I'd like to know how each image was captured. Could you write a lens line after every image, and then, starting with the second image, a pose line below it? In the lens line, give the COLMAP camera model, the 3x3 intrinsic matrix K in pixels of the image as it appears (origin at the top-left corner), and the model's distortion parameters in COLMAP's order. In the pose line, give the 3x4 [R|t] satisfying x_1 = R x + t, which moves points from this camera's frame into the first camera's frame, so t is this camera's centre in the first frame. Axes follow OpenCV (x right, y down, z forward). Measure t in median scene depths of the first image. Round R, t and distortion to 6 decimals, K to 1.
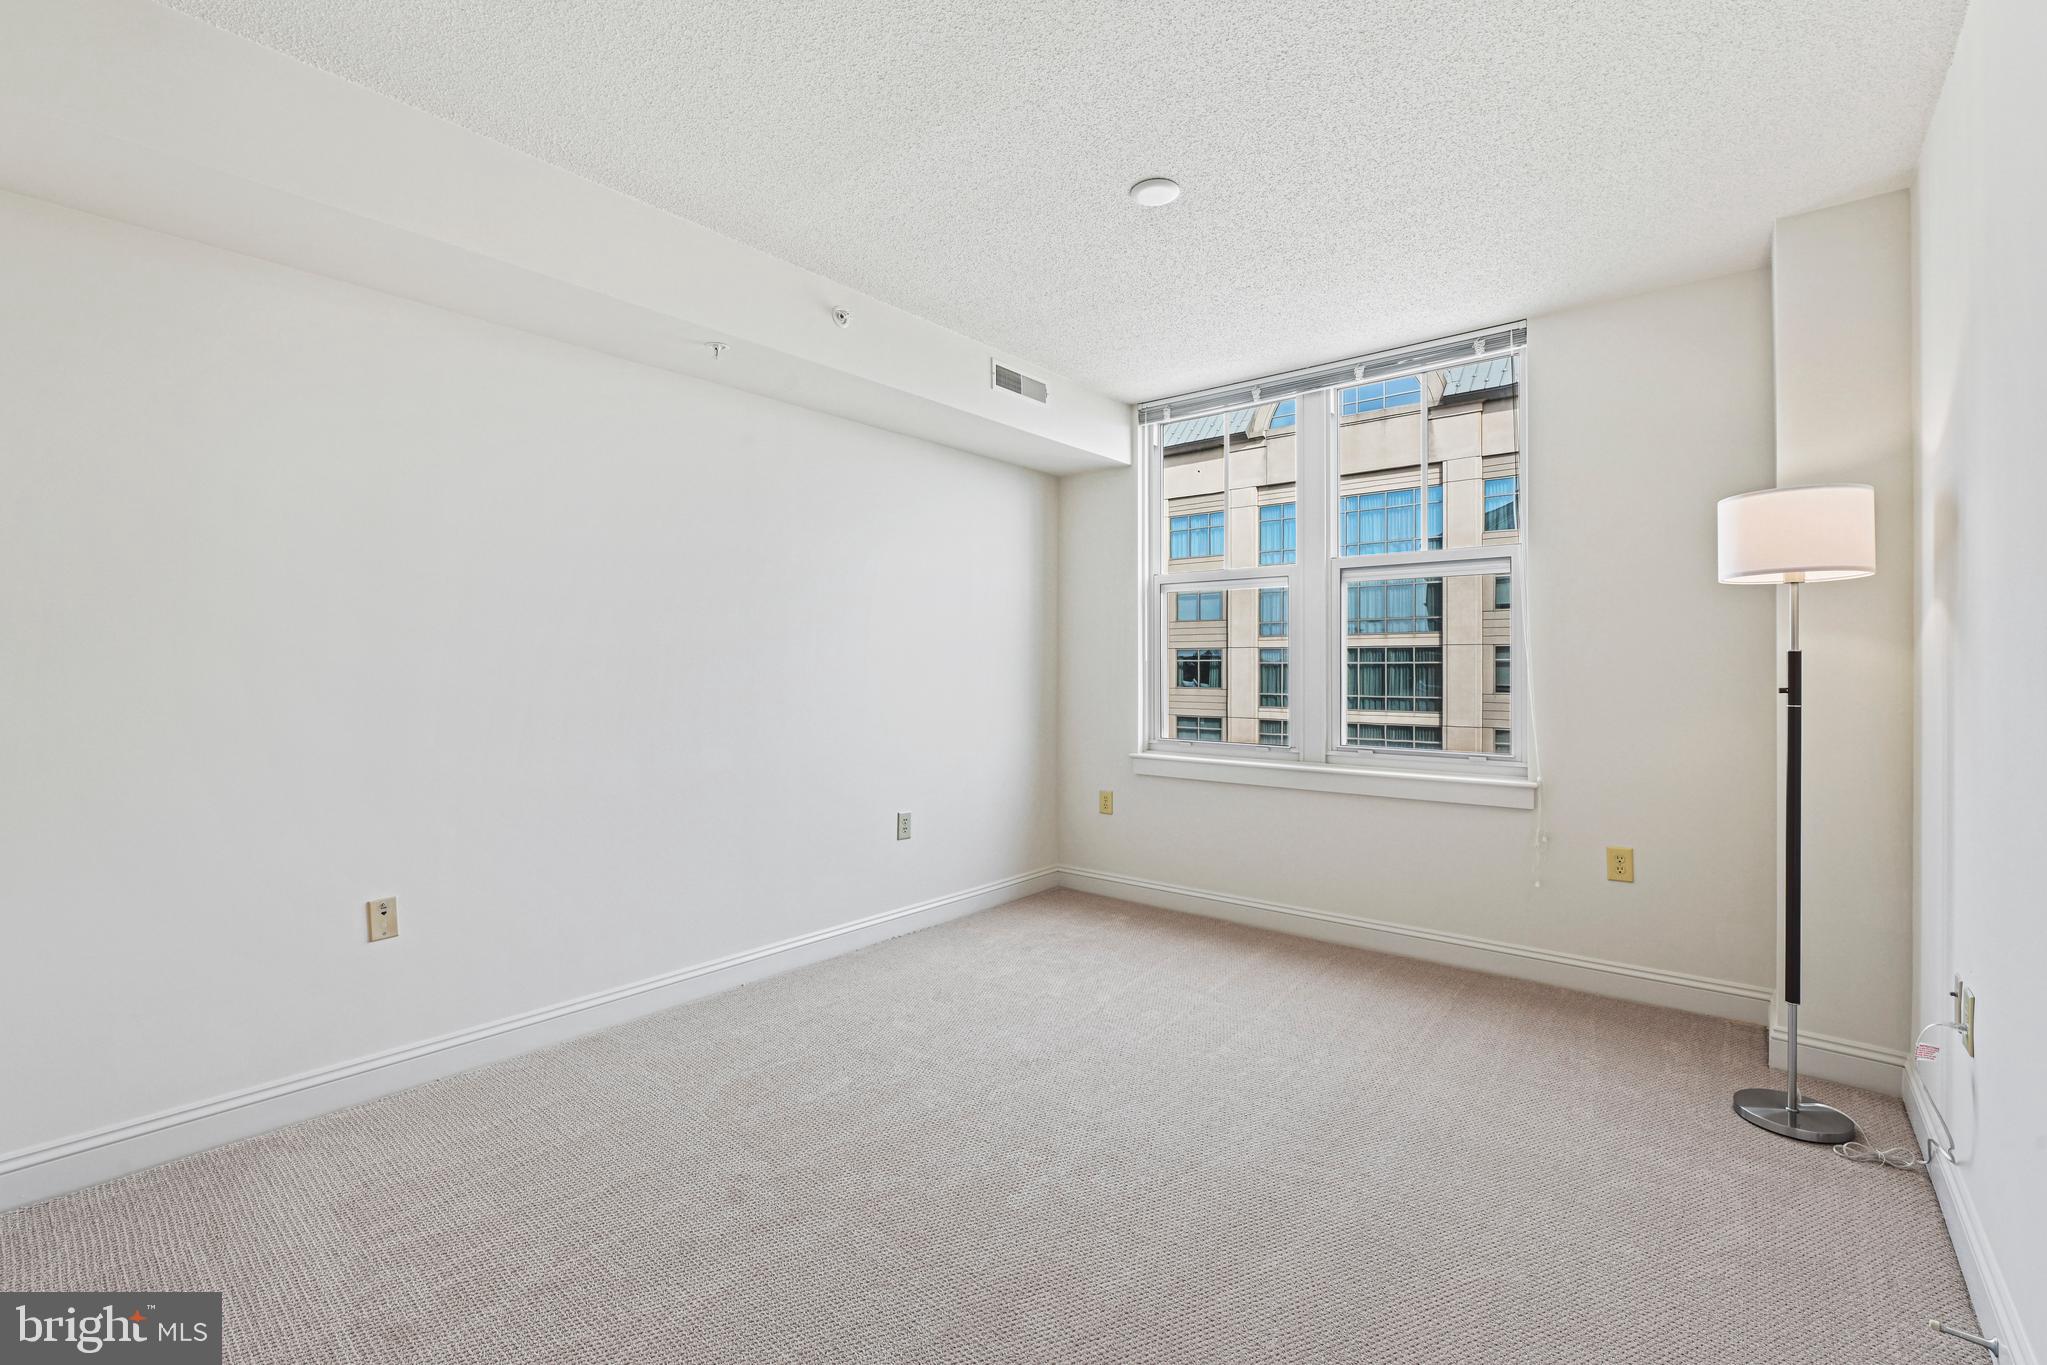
lens RADIAL K [[897.6, 0, 1019.5], [0, 897.6, 679.3], [0, 0, 1]] dist [-0.001612, -0.005072]
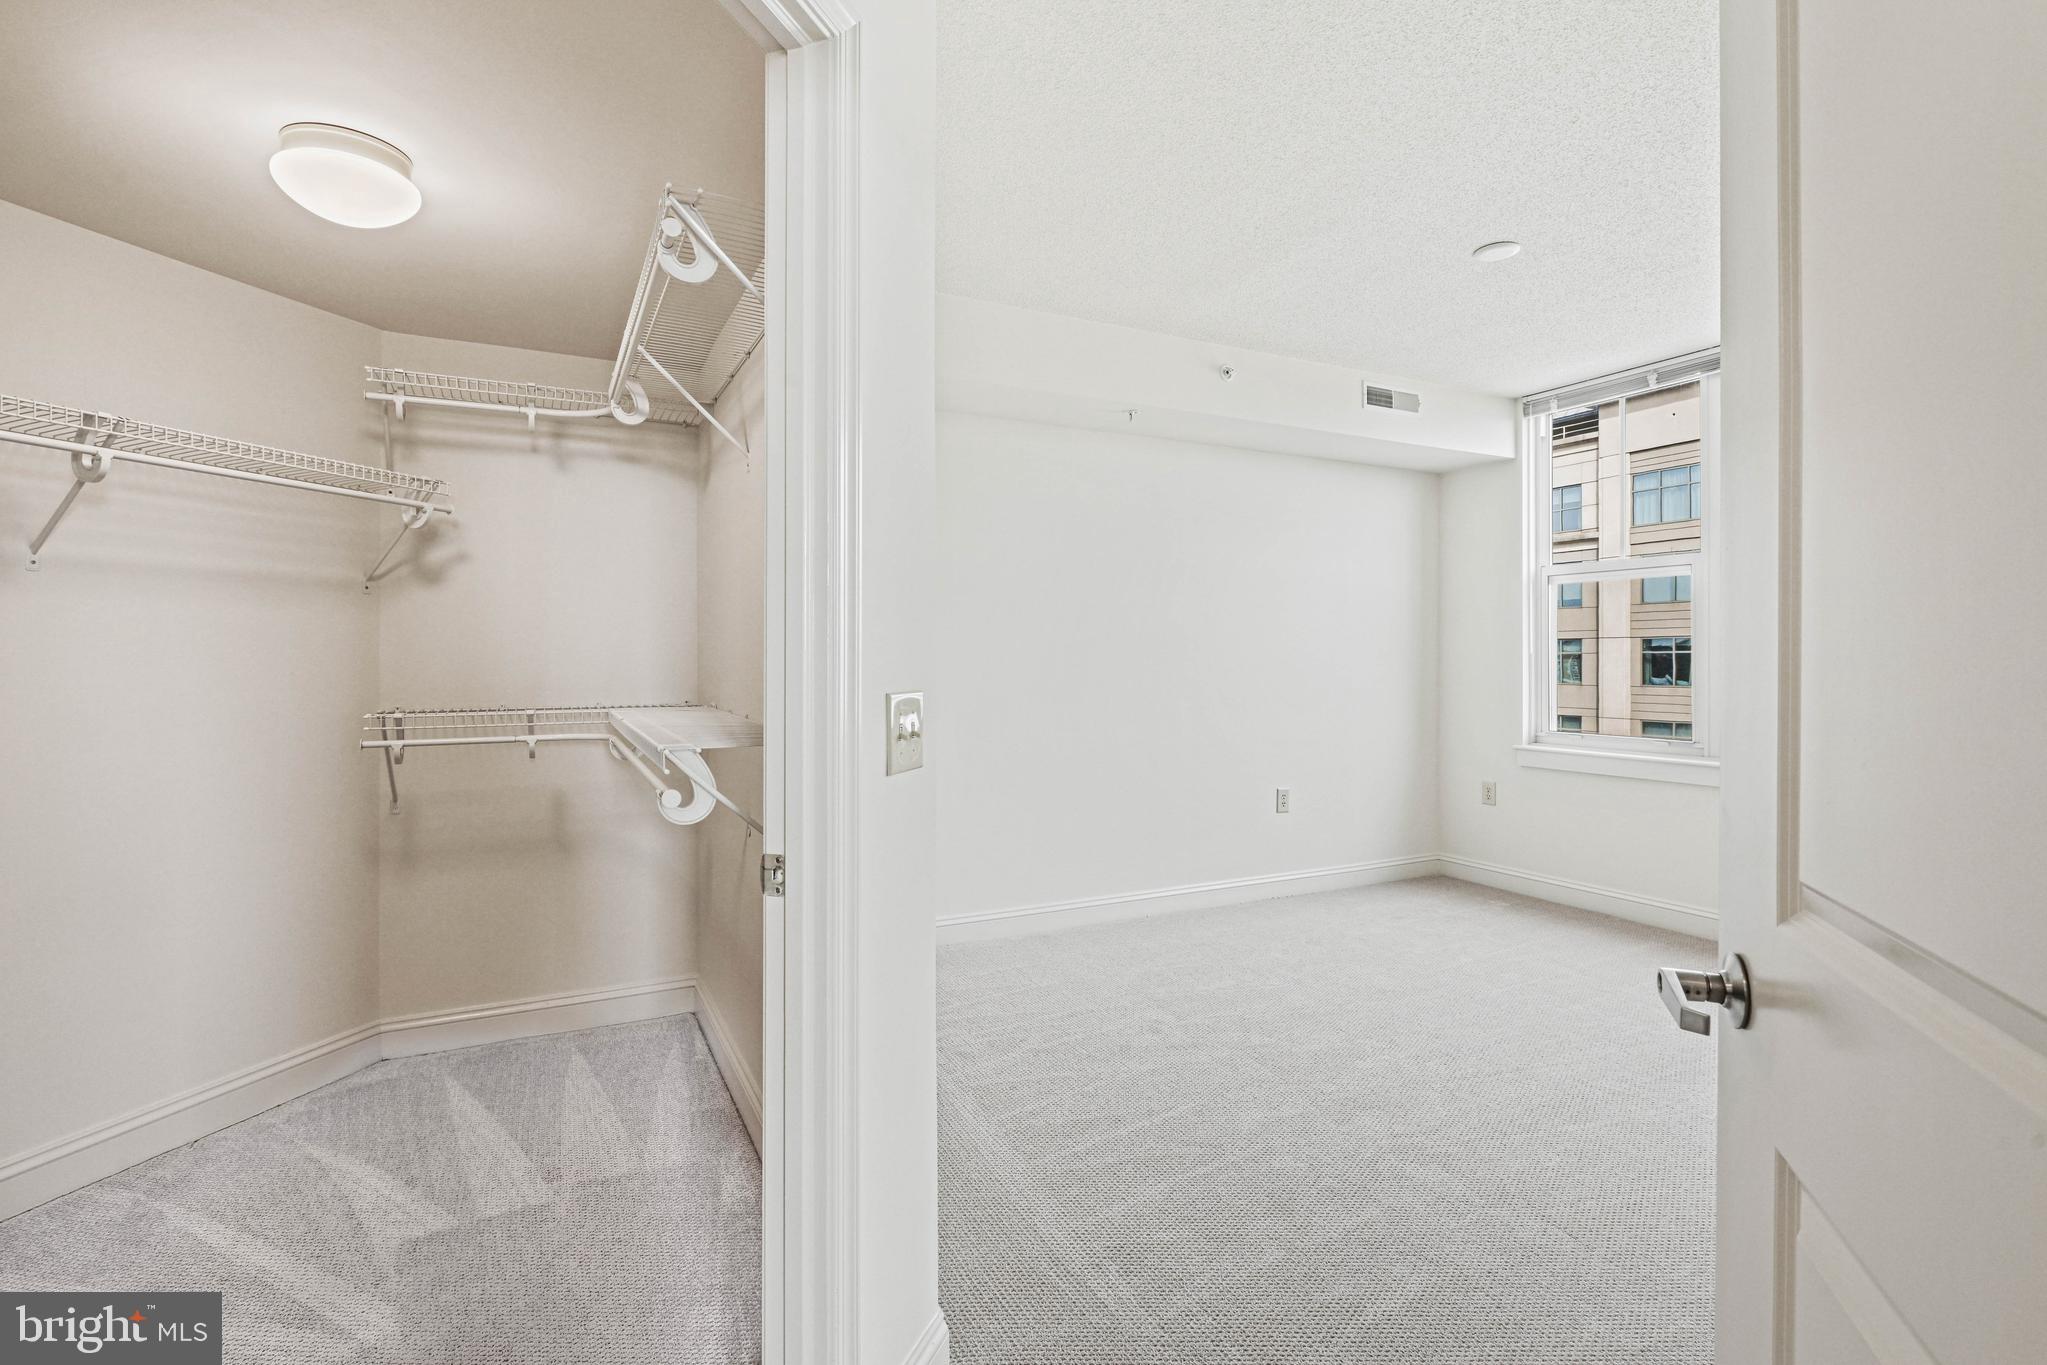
lens RADIAL K [[962.1, 0, 1019.5], [0, 962.1, 670.3], [0, 0, 1]] dist [-0.020305, -0.000238]
pose [[0.919029, -0.000172, -0.394191, 0.041531], [-0.001685, 0.999989, -0.004365, 0.004854], [0.394187, 0.004676, 0.919018, -0.229728]]
